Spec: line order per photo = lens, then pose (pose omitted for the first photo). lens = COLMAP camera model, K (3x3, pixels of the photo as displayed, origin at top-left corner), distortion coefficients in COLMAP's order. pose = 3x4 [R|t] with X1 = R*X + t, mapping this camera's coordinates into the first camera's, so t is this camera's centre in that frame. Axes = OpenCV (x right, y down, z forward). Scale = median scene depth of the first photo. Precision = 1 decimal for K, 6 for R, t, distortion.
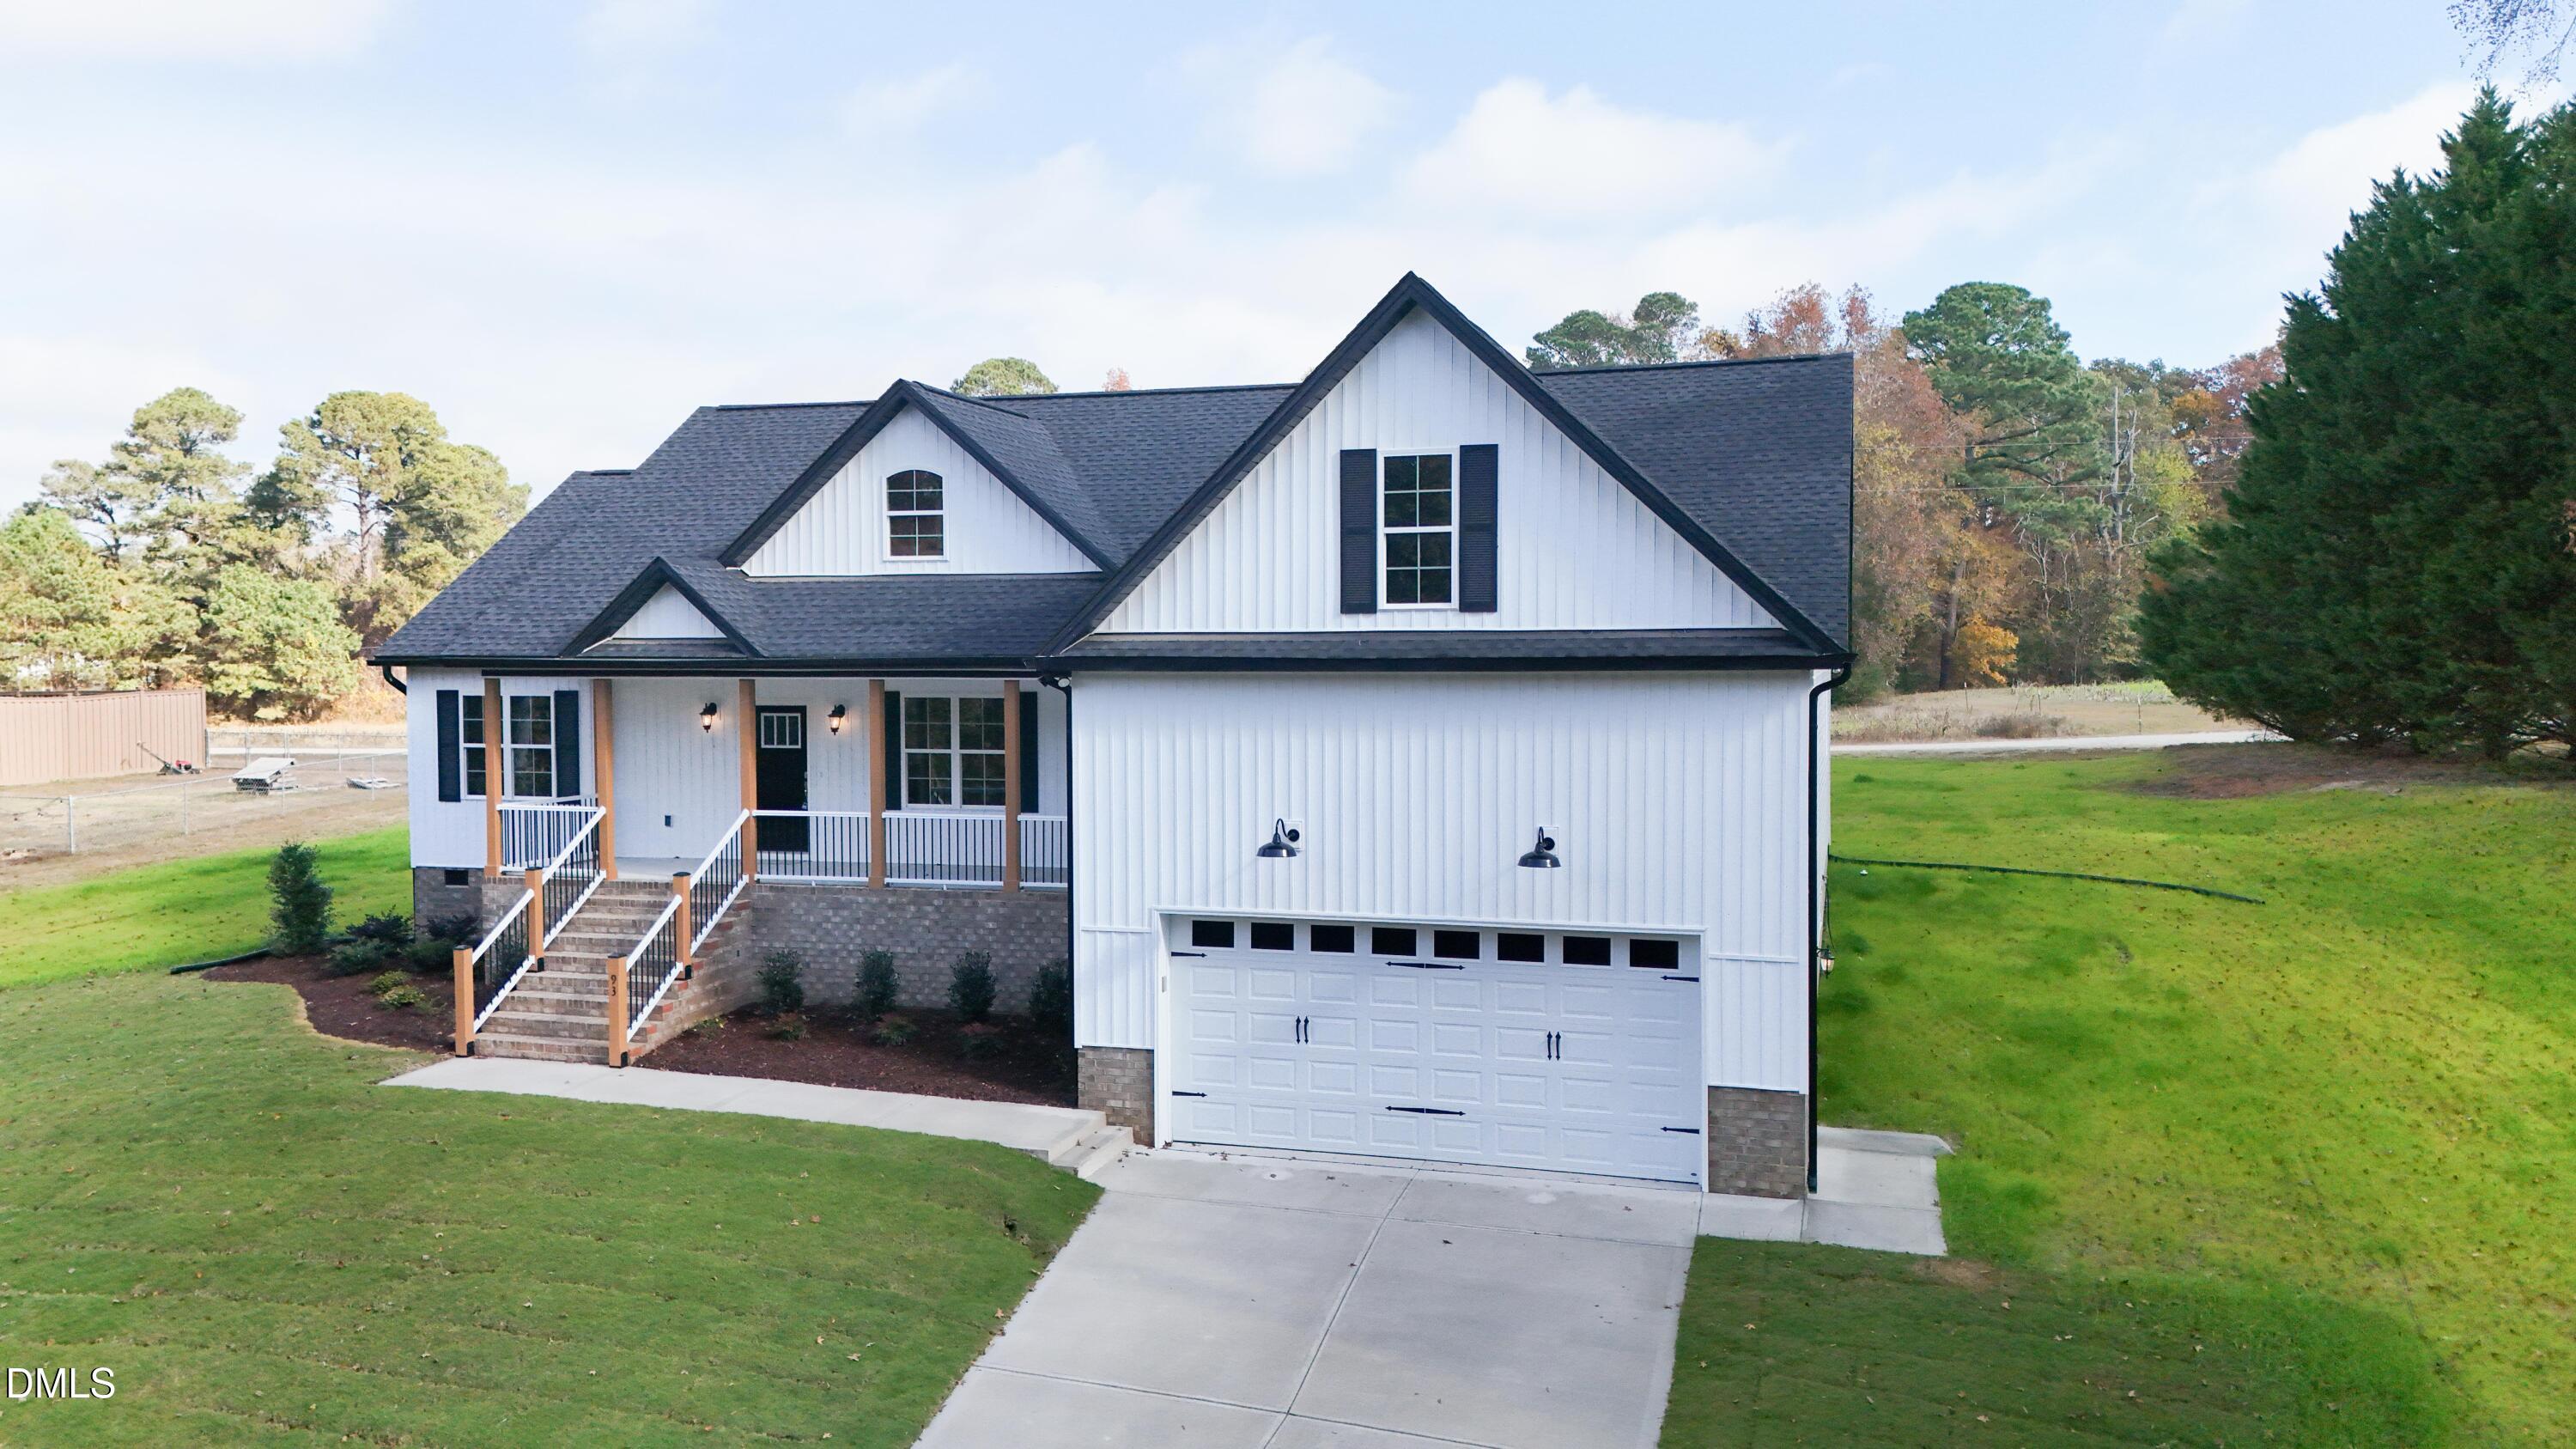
lens RADIAL K [[1877.9, 0, 1295.0], [0, 1877.9, 712.5], [0, 0, 1]] dist [0.082122, 0.000613]
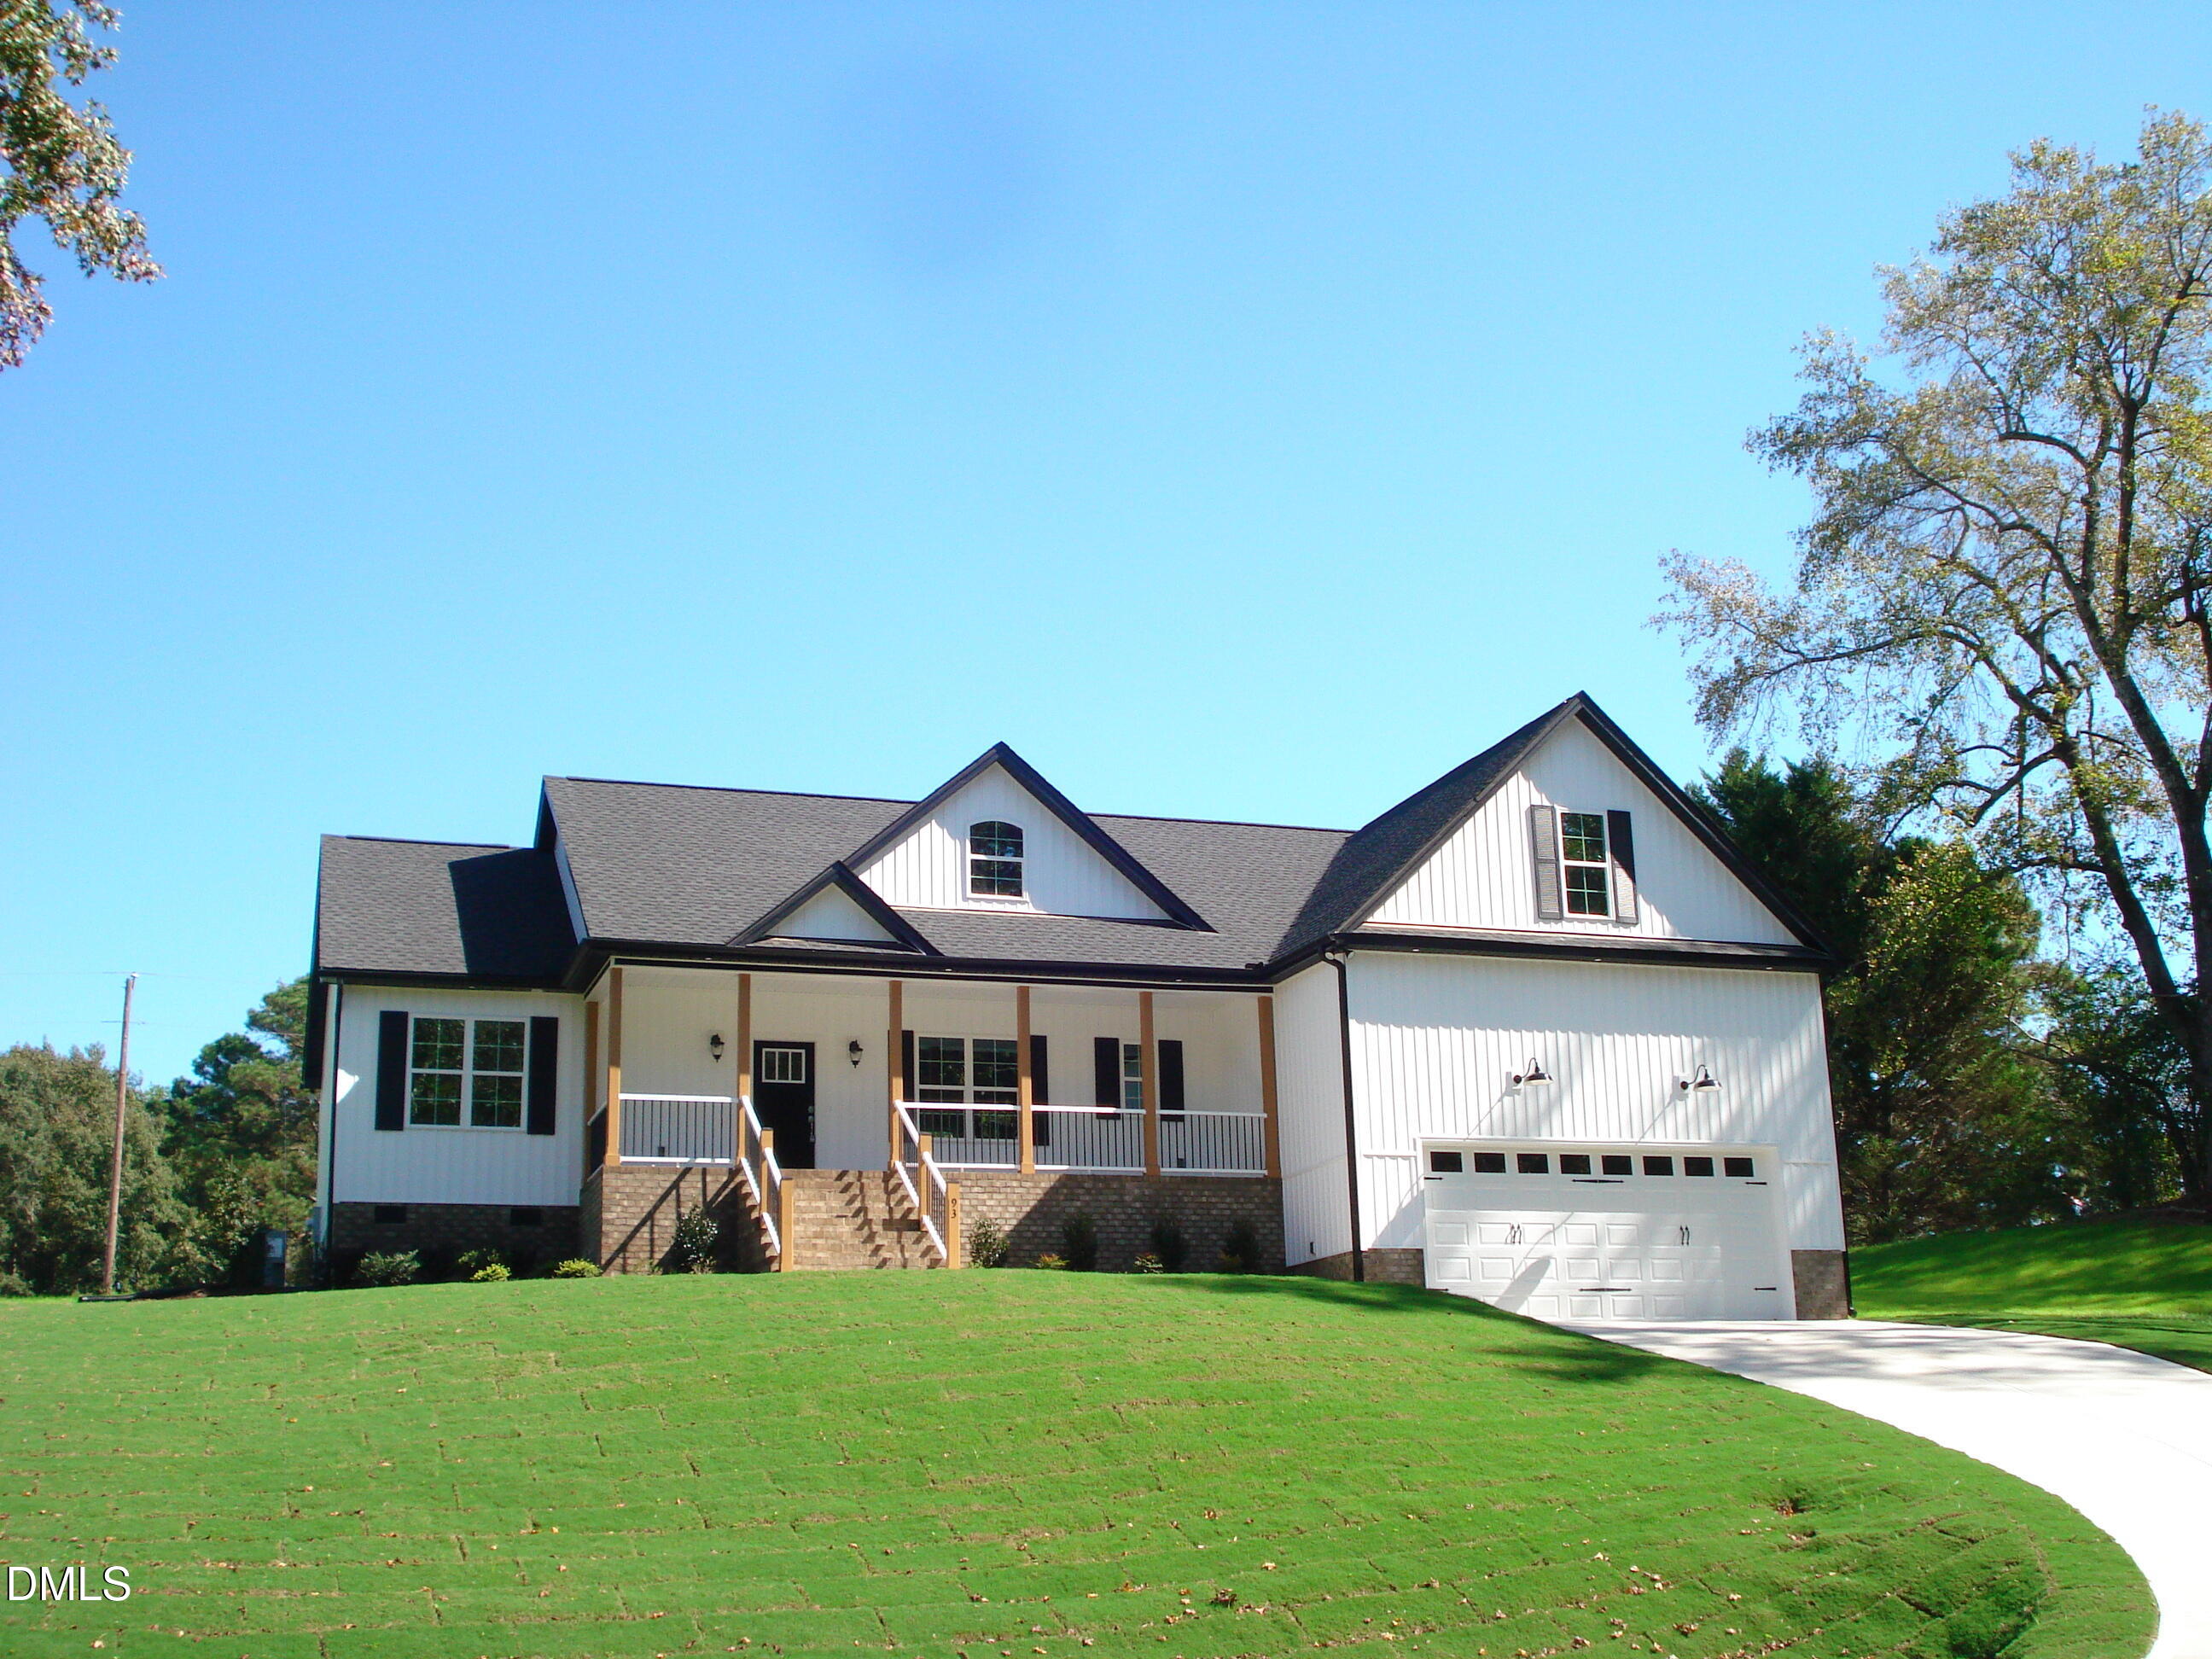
lens RADIAL K [[2475.4, 0, 1100.7], [0, 2475.4, 829.7], [0, 0, 1]] dist [-0.094483, 0.000000]
pose [[0.817798, 0.135215, 0.559396, -1.199783], [0.042243, 0.955282, -0.292663, 0.381668], [-0.573954, 0.262970, 0.775515, -0.217400]]
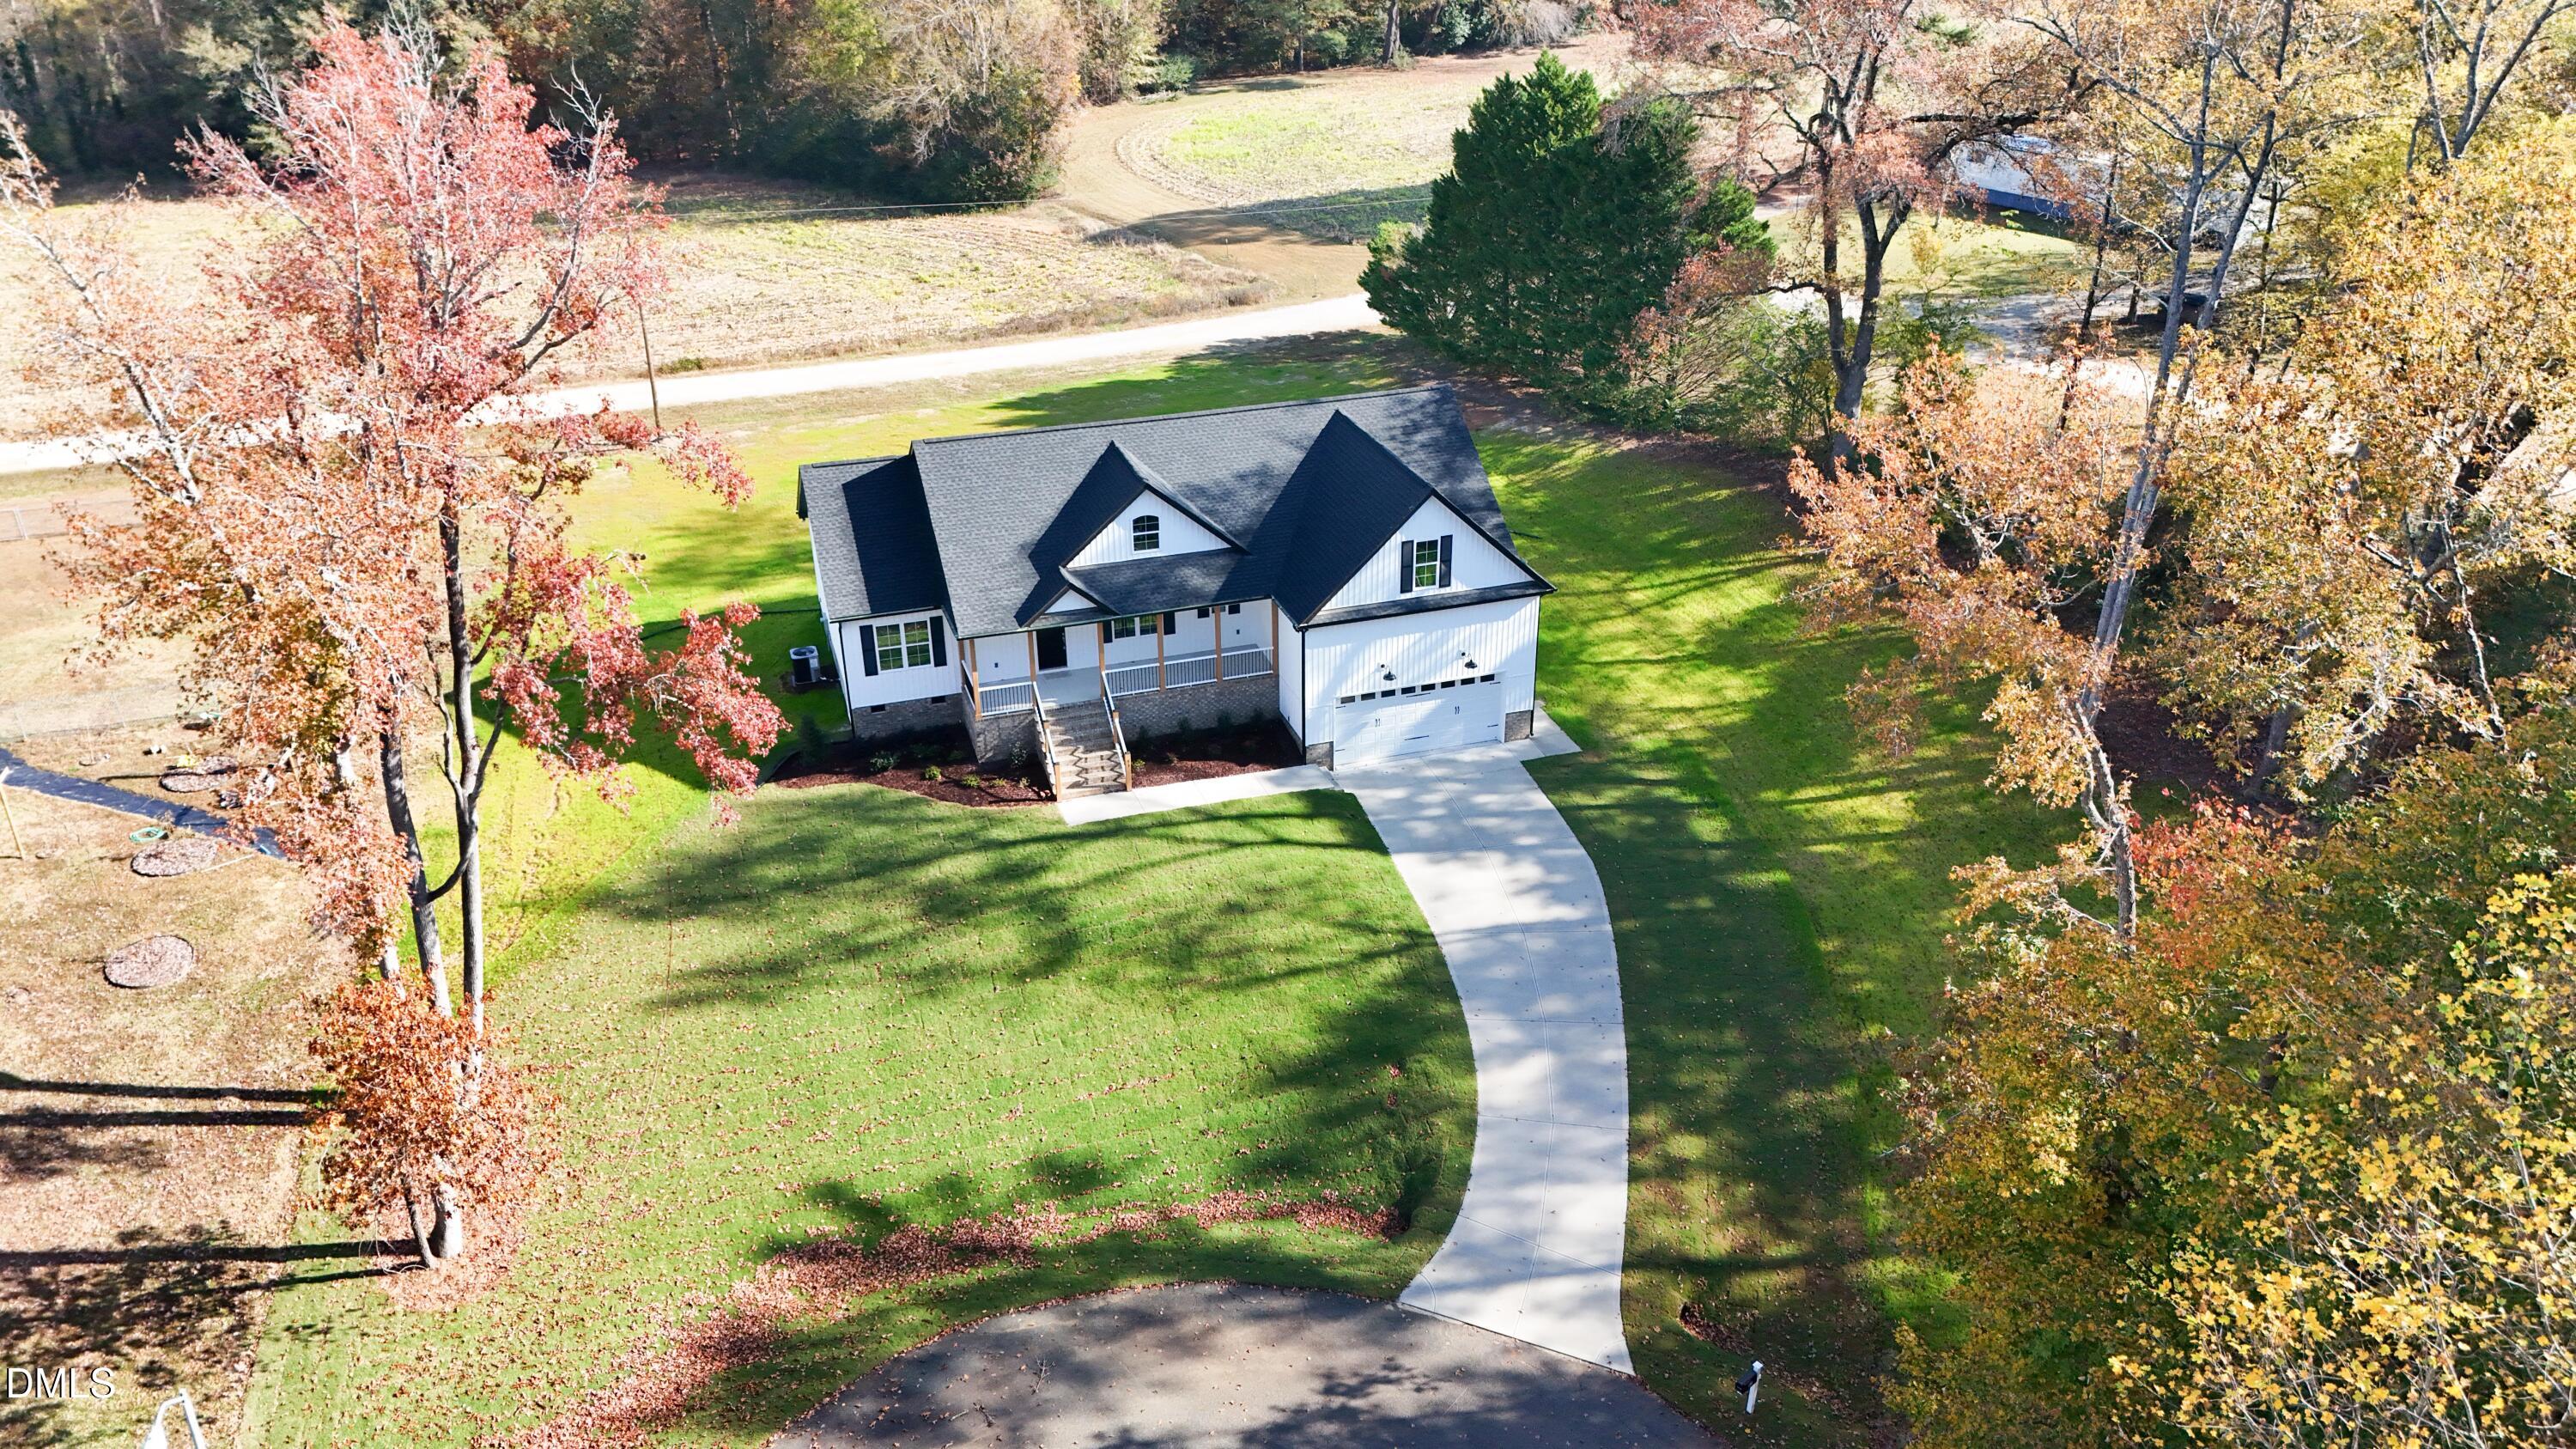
lens RADIAL K [[1877.9, 0, 1291.4], [0, 1877.9, 723.5], [0, 0, 1]] dist [0.082122, 0.000613]
pose [[0.820130, -0.257609, 0.510906, -1.585962], [0.022851, 0.906949, 0.420620, -1.053571], [-0.571721, -0.333288, 0.749703, -1.104783]]
